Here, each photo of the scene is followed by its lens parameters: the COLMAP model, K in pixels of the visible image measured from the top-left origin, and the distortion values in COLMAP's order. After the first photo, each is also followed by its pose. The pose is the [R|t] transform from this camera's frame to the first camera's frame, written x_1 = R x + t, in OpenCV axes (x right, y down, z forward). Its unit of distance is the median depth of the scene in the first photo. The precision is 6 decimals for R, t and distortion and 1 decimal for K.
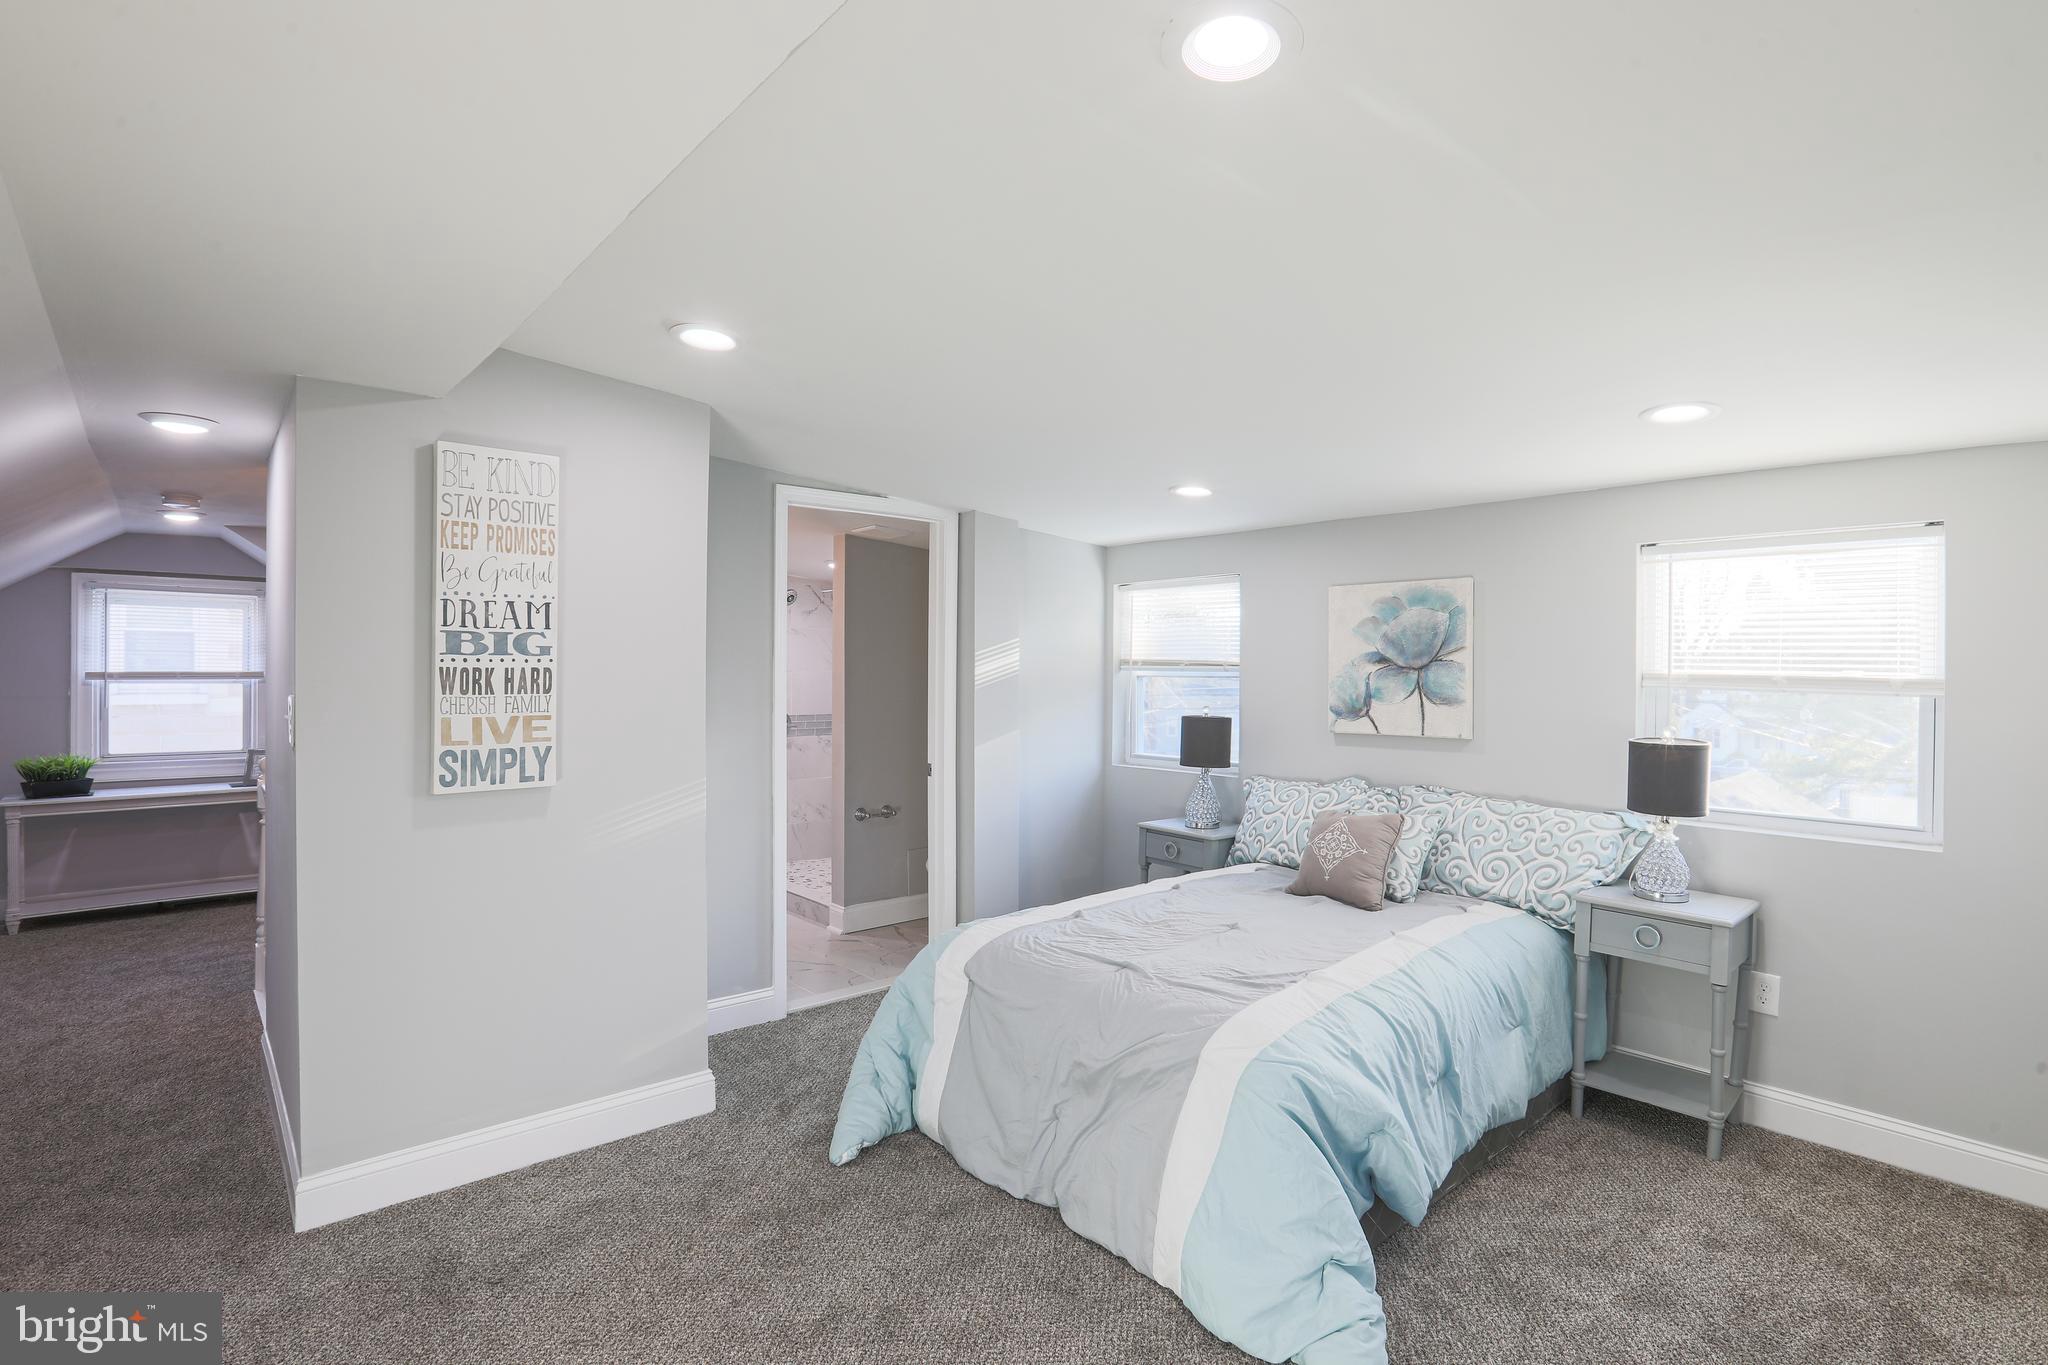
lens RADIAL K [[1012.2, 0, 1035.4], [0, 1012.2, 658.9], [0, 0, 1]] dist [-0.054924, 0.018485]
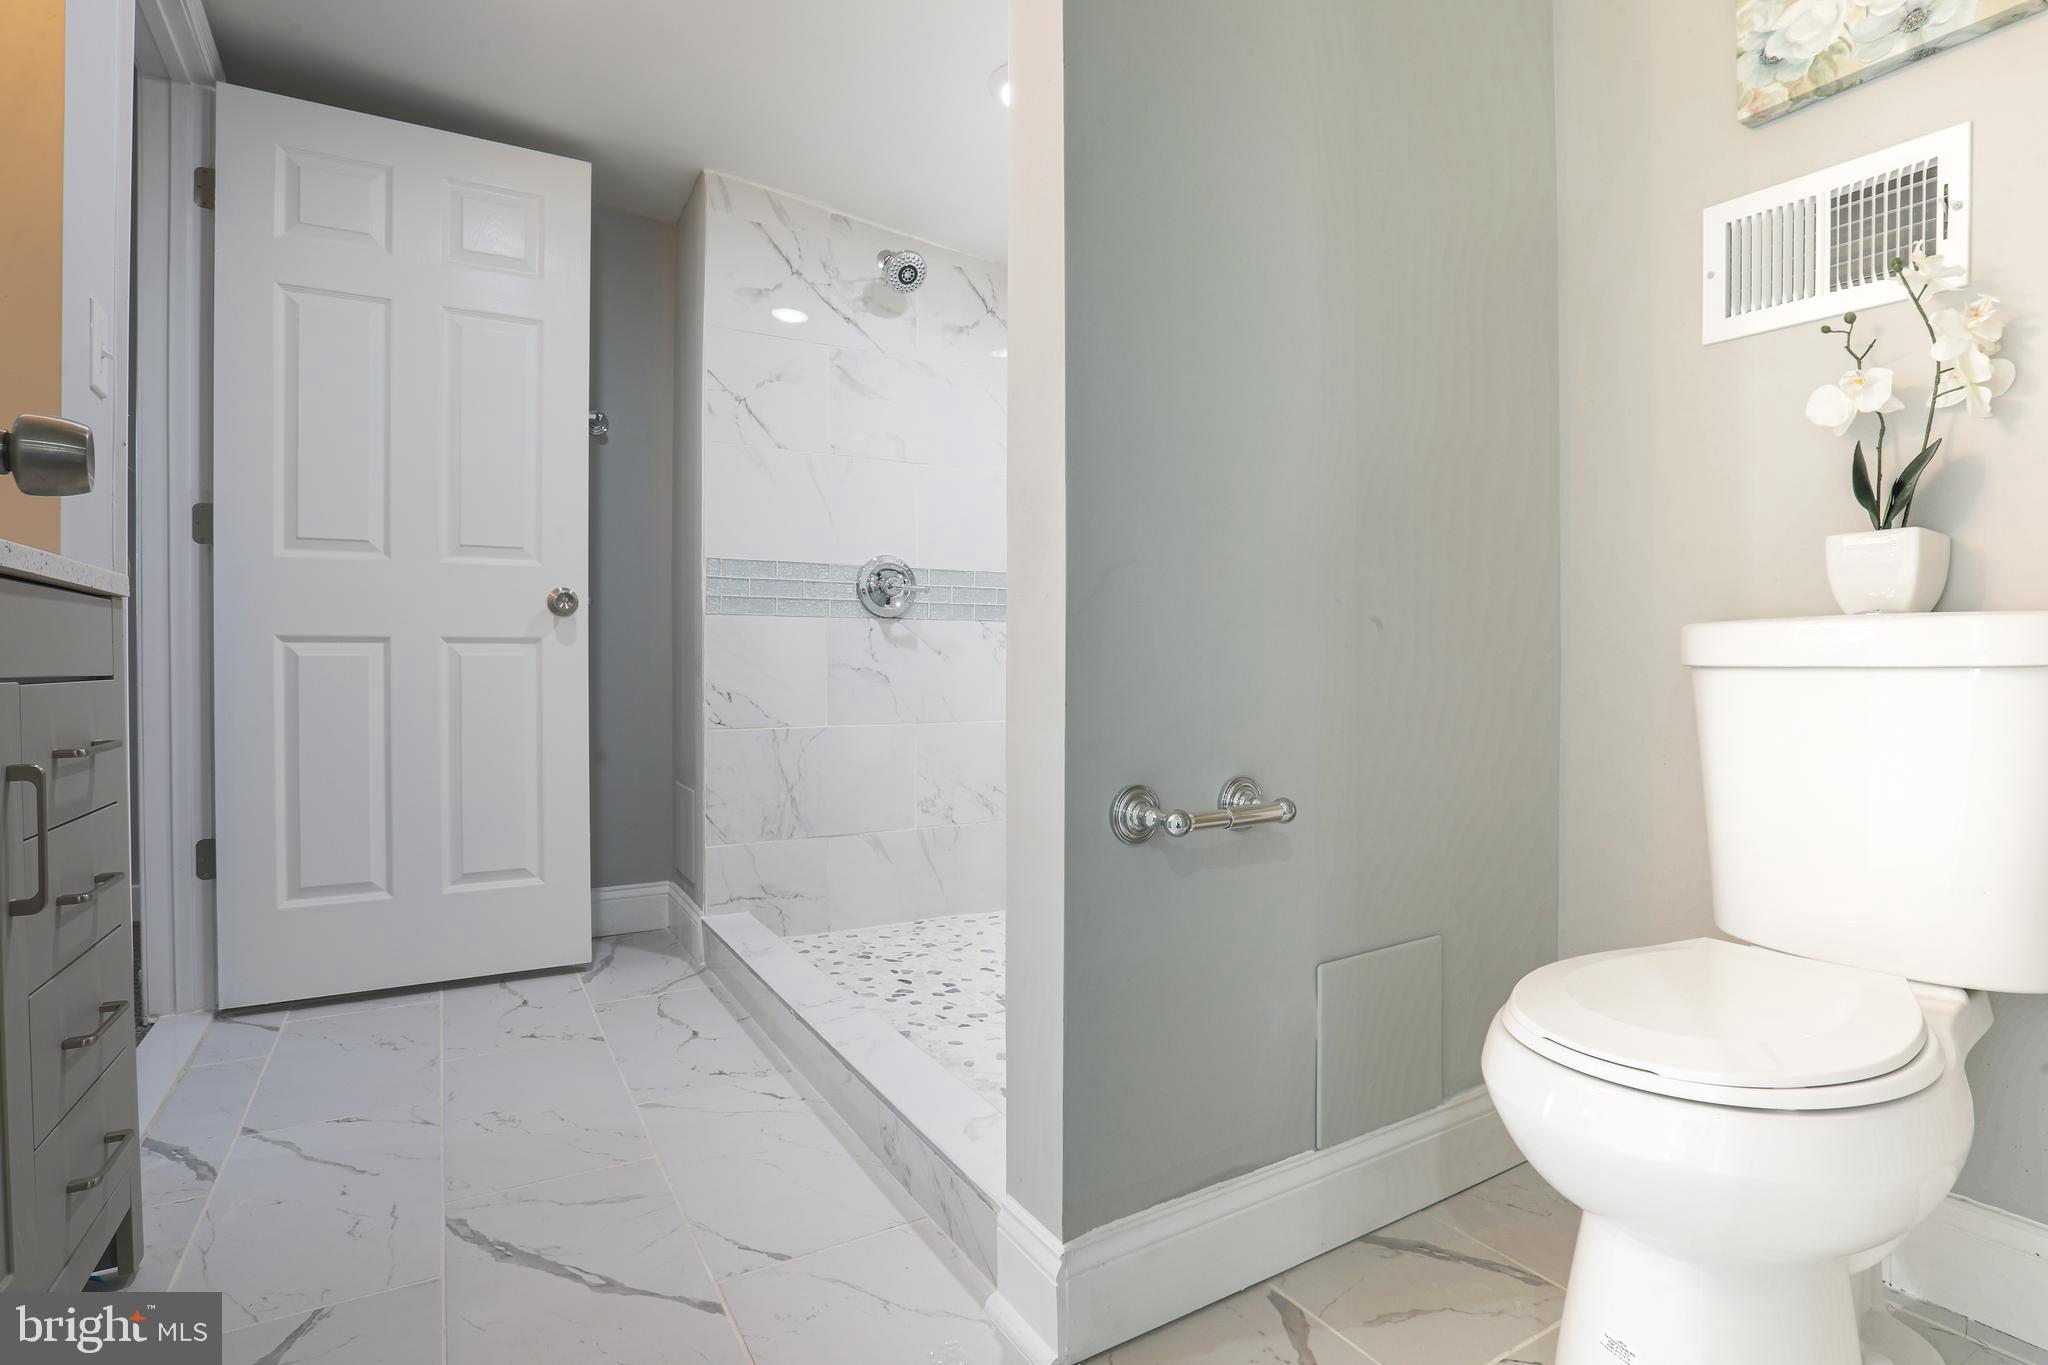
lens RADIAL K [[993.1, 0, 1032.1], [0, 993.1, 672.0], [0, 0, 1]] dist [-0.063422, 0.026824]
pose [[0.982996, -0.004897, -0.183560, -0.149090], [0.007558, 0.999876, 0.013799, 0.115380], [0.183470, -0.014951, 0.982912, 0.753500]]
